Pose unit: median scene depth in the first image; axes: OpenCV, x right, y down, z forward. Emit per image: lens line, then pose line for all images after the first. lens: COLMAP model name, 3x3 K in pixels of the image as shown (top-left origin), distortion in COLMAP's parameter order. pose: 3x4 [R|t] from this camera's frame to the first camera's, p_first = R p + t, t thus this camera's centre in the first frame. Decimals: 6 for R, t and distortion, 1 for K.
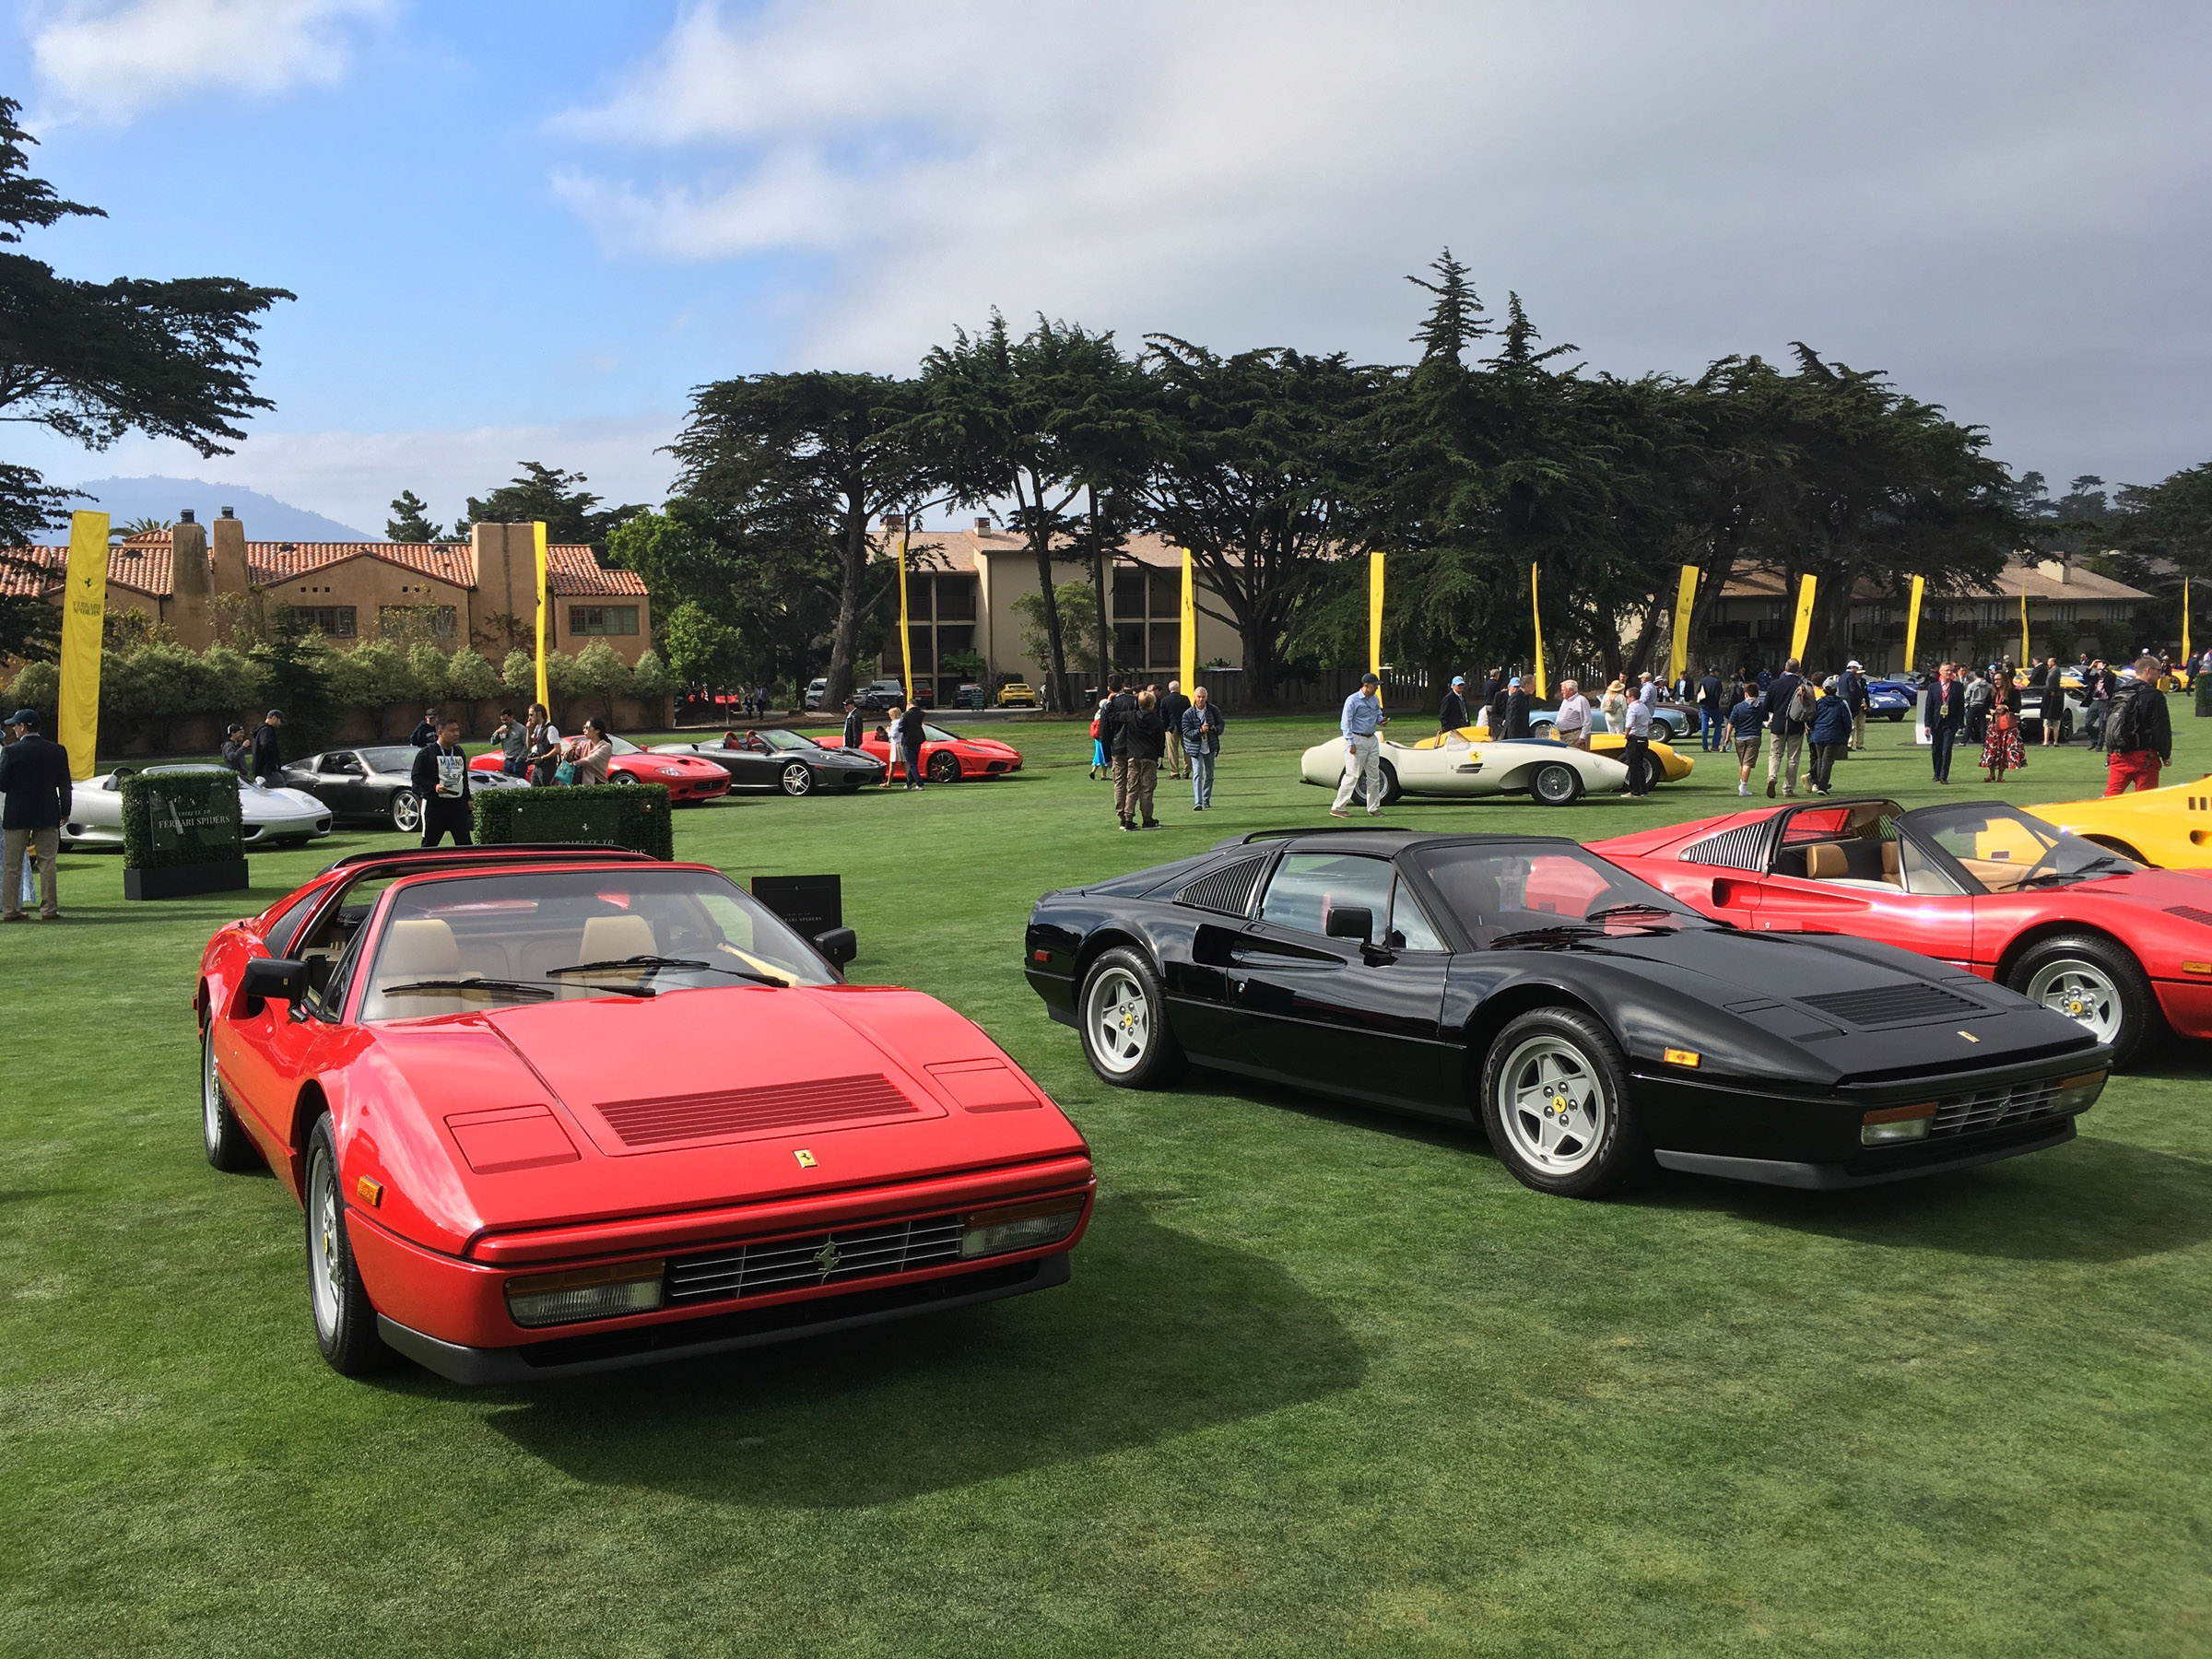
lens RADIAL K [[1888.1, 0, 1106.0], [0, 1888.1, 829.5], [0, 0, 1]] dist [0.086467, -0.117650]
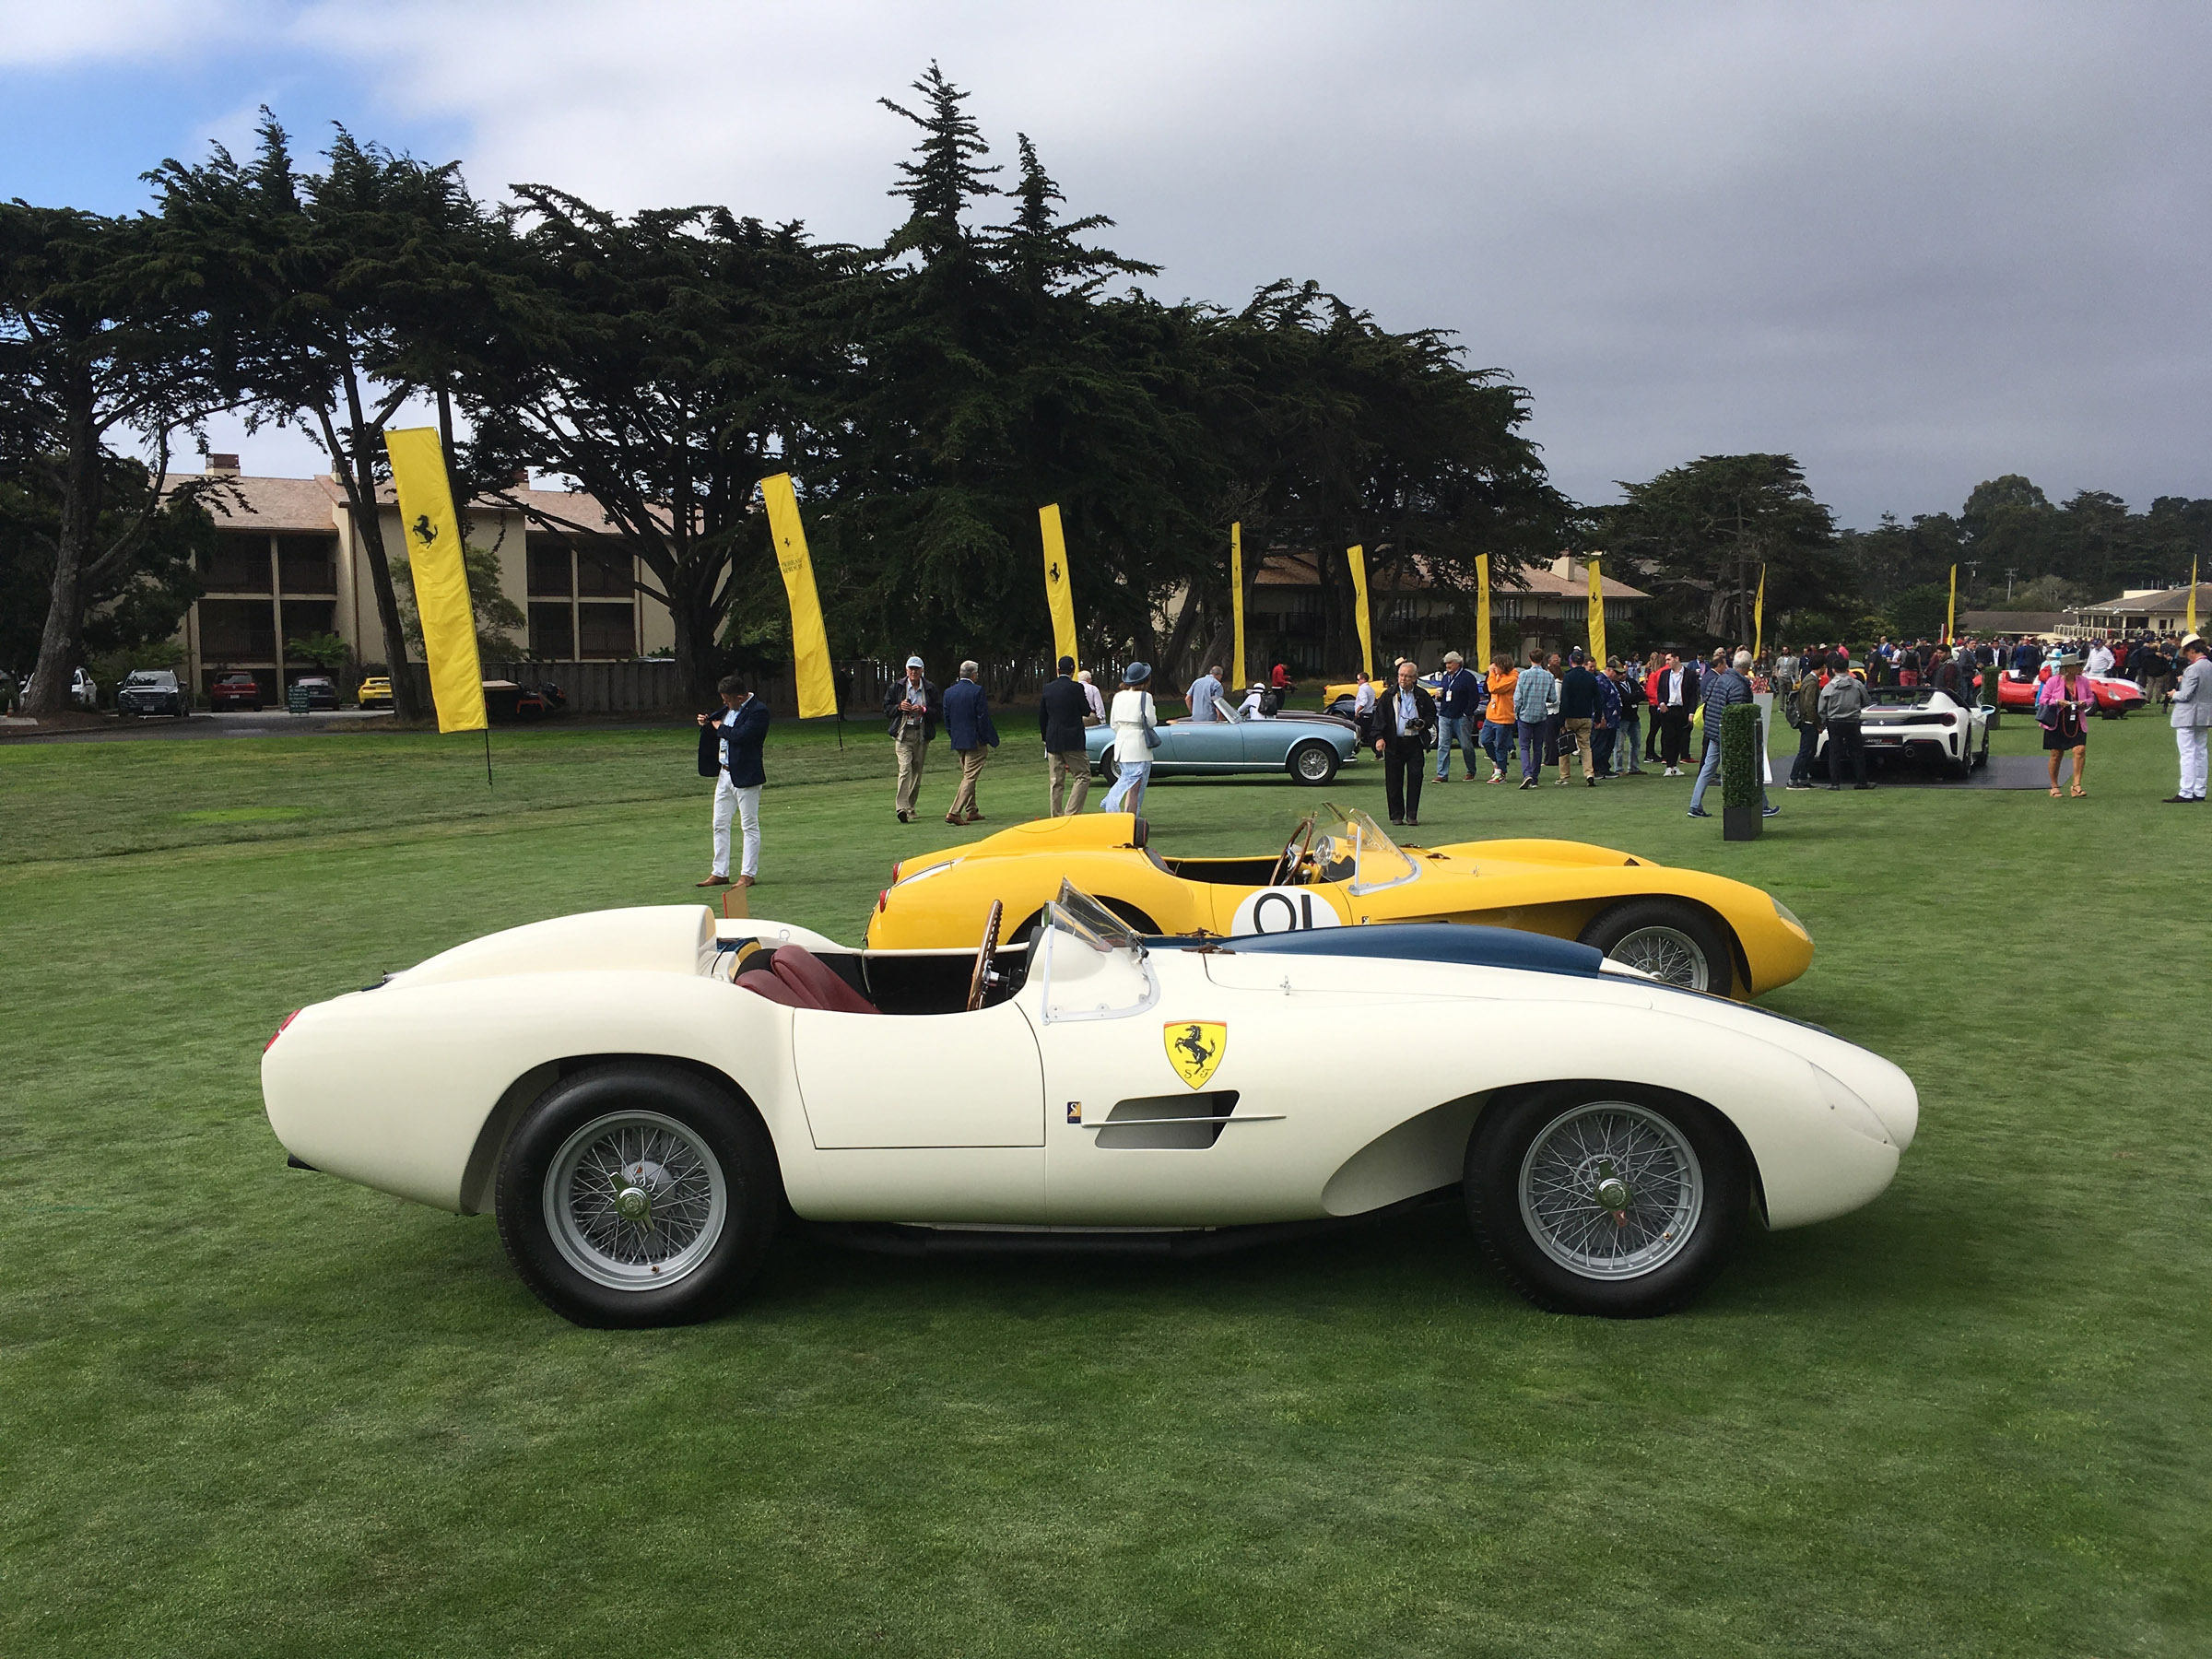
lens RADIAL K [[1888.1, 0, 1106.0], [0, 1888.1, 829.5], [0, 0, 1]] dist [0.086467, -0.117650]
pose [[0.965643, -0.017029, 0.259315, 0.045699], [0.016787, 0.999854, 0.003148, -0.019699], [-0.259331, 0.001313, 0.965788, 0.268703]]
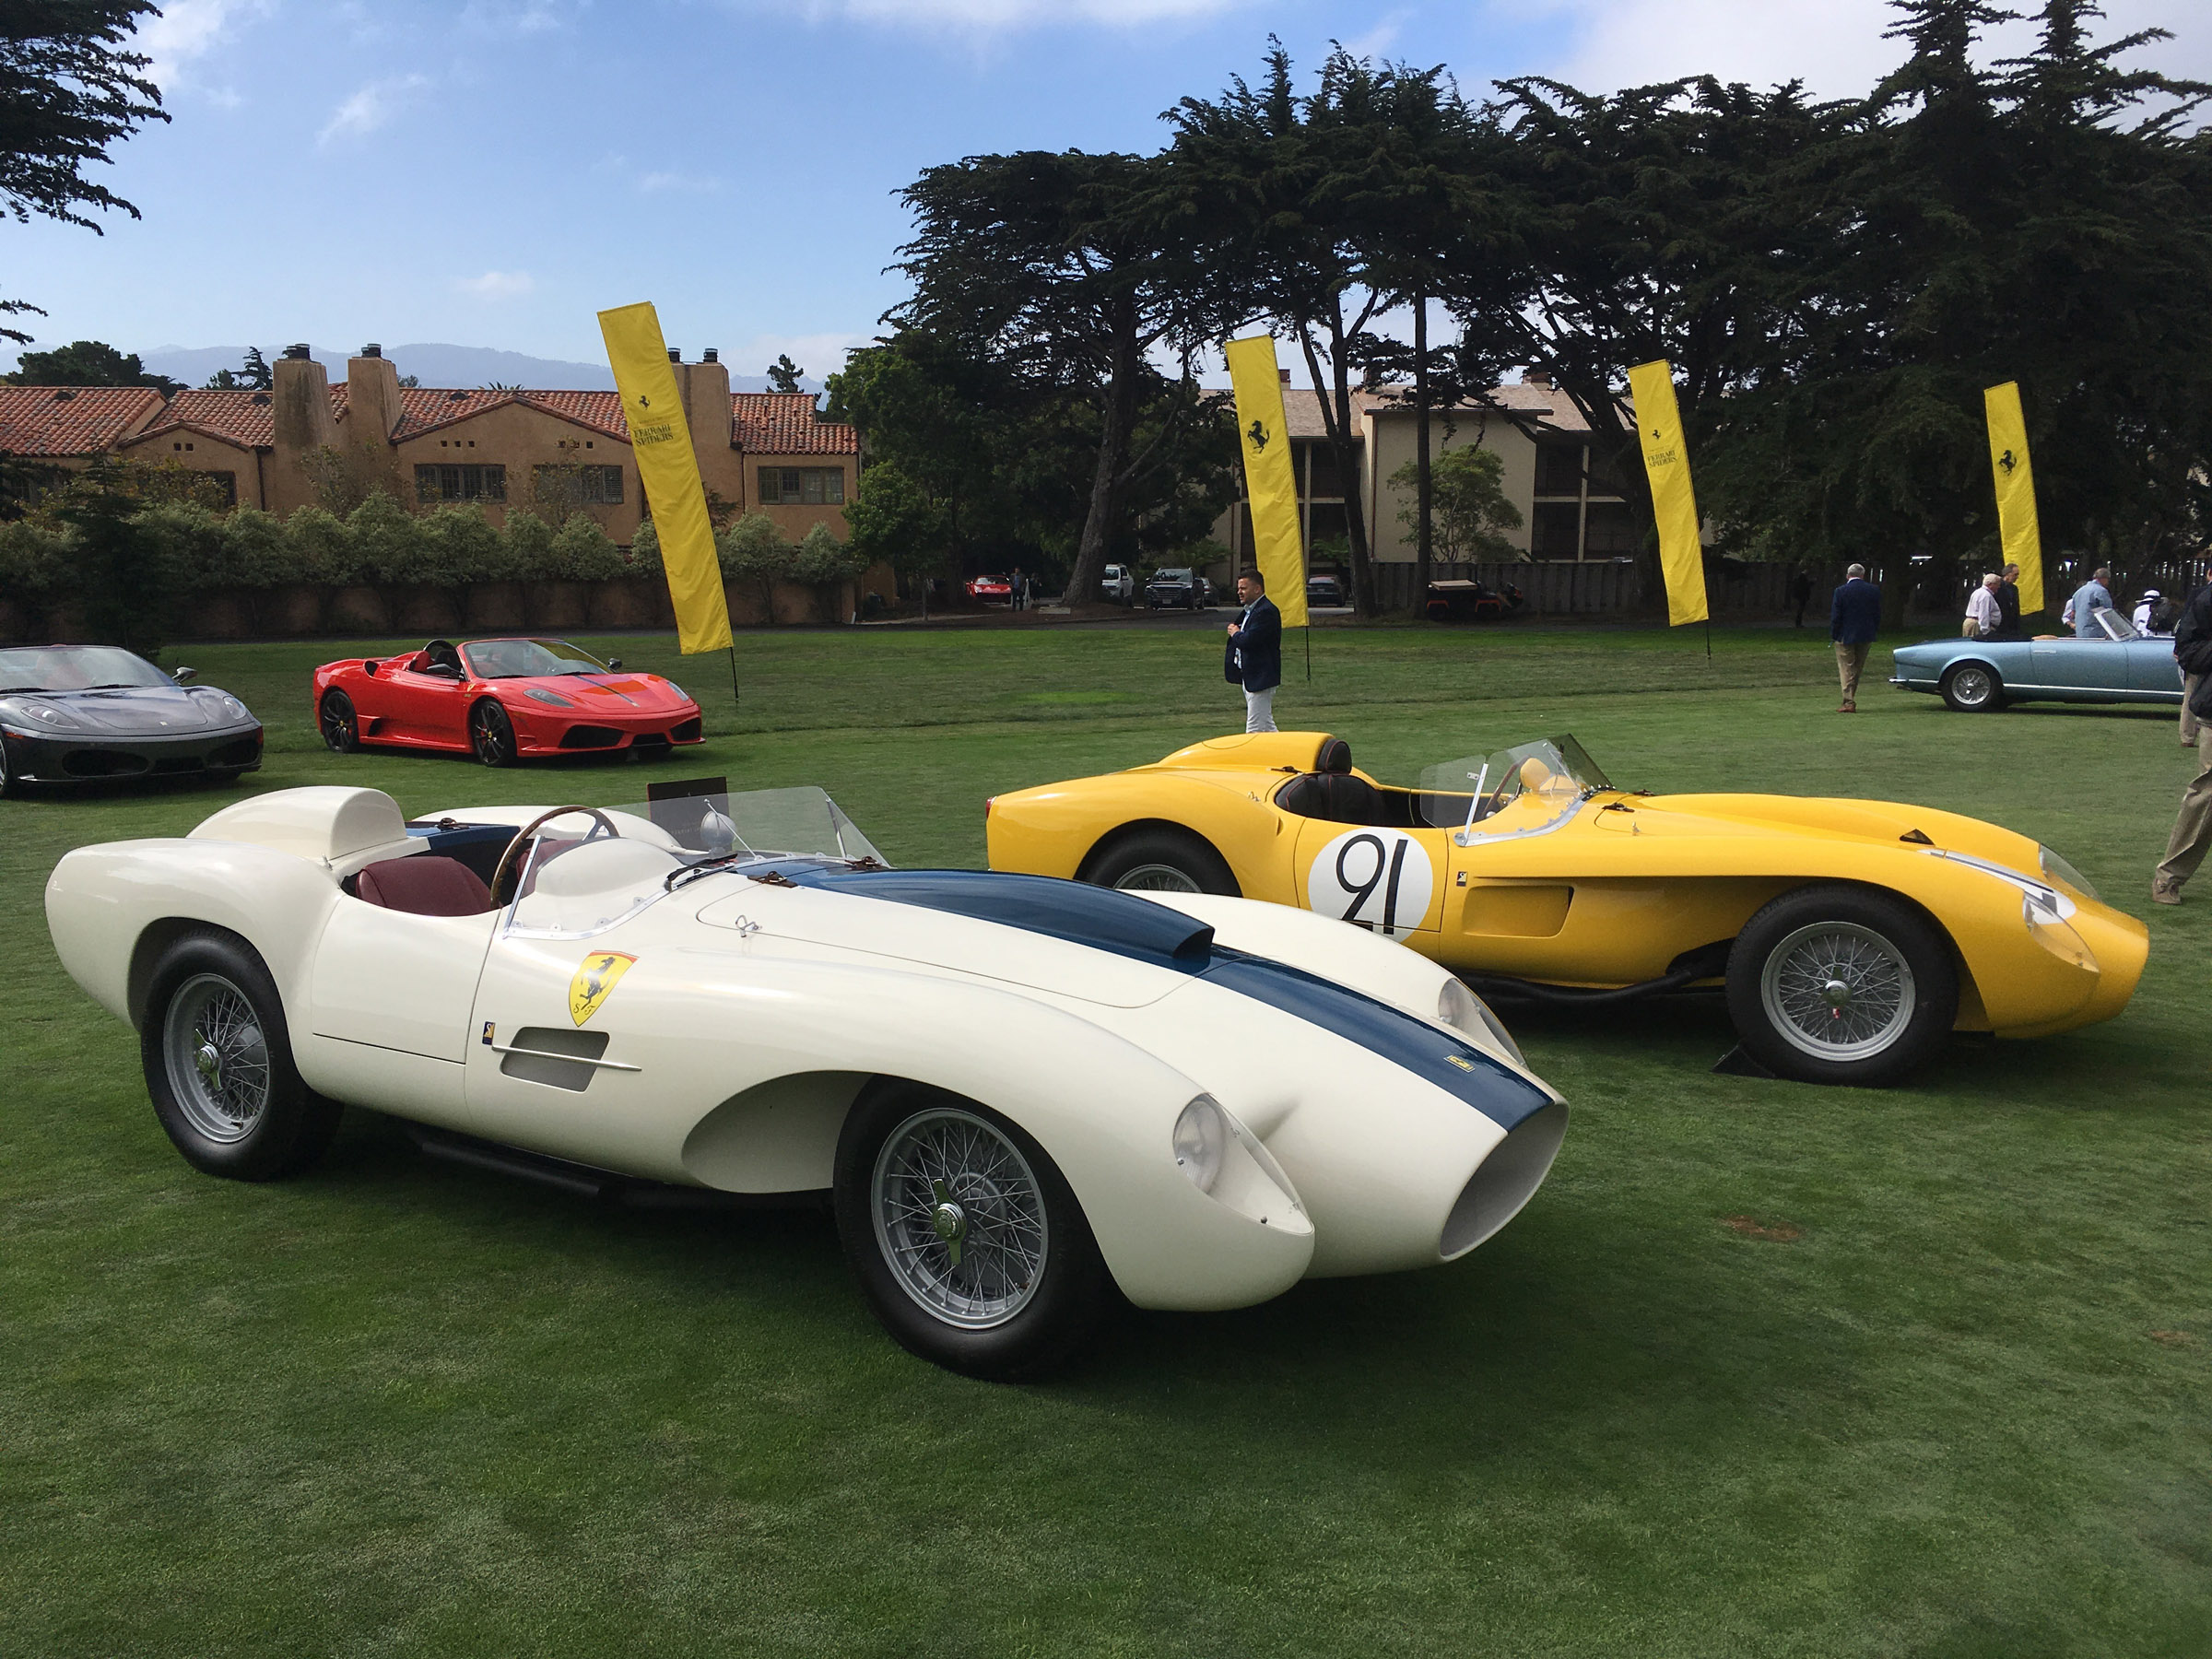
lens RADIAL K [[1885.5, 0, 1109.9], [0, 1885.5, 832.6], [0, 0, 1]] dist [0.088694, -0.127508]
pose [[0.959732, 0.056523, -0.275171, 0.093758], [-0.040689, 0.997189, 0.062920, -0.020909], [0.277953, -0.049190, 0.959334, 0.277766]]
